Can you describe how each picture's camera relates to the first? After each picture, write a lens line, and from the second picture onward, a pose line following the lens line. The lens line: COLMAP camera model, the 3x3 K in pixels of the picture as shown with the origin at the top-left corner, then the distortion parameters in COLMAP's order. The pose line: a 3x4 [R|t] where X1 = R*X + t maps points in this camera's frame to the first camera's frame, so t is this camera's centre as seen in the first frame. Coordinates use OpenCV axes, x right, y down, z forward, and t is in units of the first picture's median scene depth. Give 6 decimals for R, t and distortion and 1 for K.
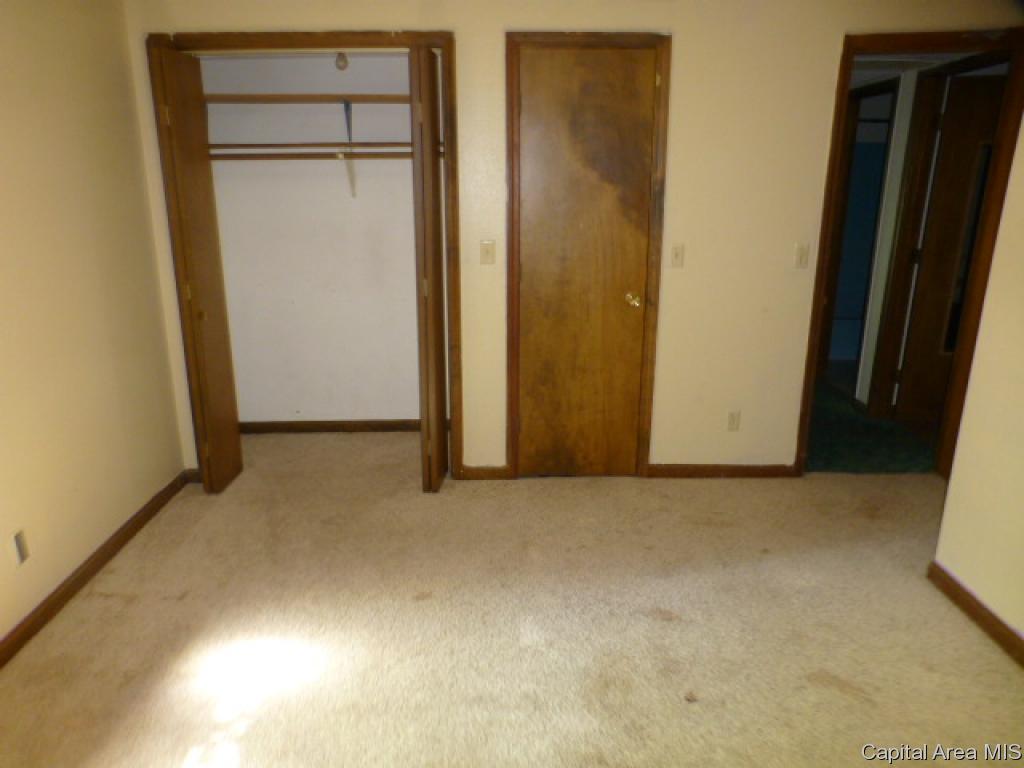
lens RADIAL K [[715.1, 0, 512.0], [0, 715.1, 384.0], [0, 0, 1]] dist [-0.058473, -0.002905]
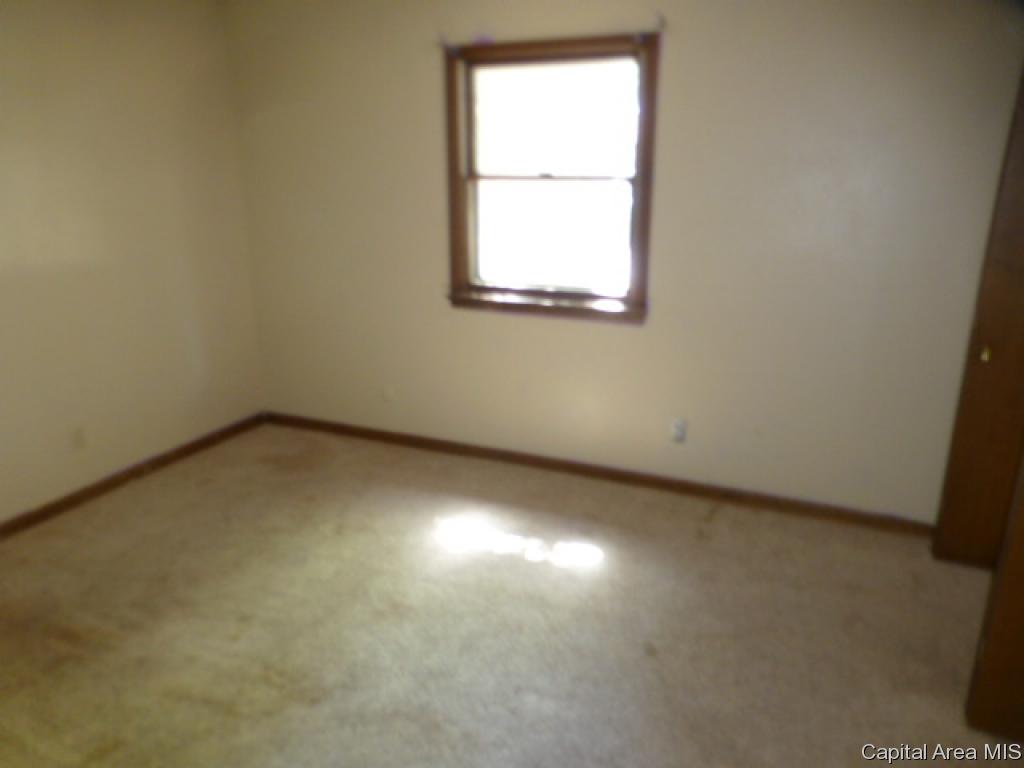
lens RADIAL K [[715.1, 0, 512.0], [0, 715.1, 384.0], [0, 0, 1]] dist [-0.058473, -0.002905]
pose [[-0.394965, 0.250136, -0.883988, 0.720793], [-0.267100, 0.889389, 0.371004, -0.313754], [0.879011, 0.382647, -0.284467, 1.092410]]
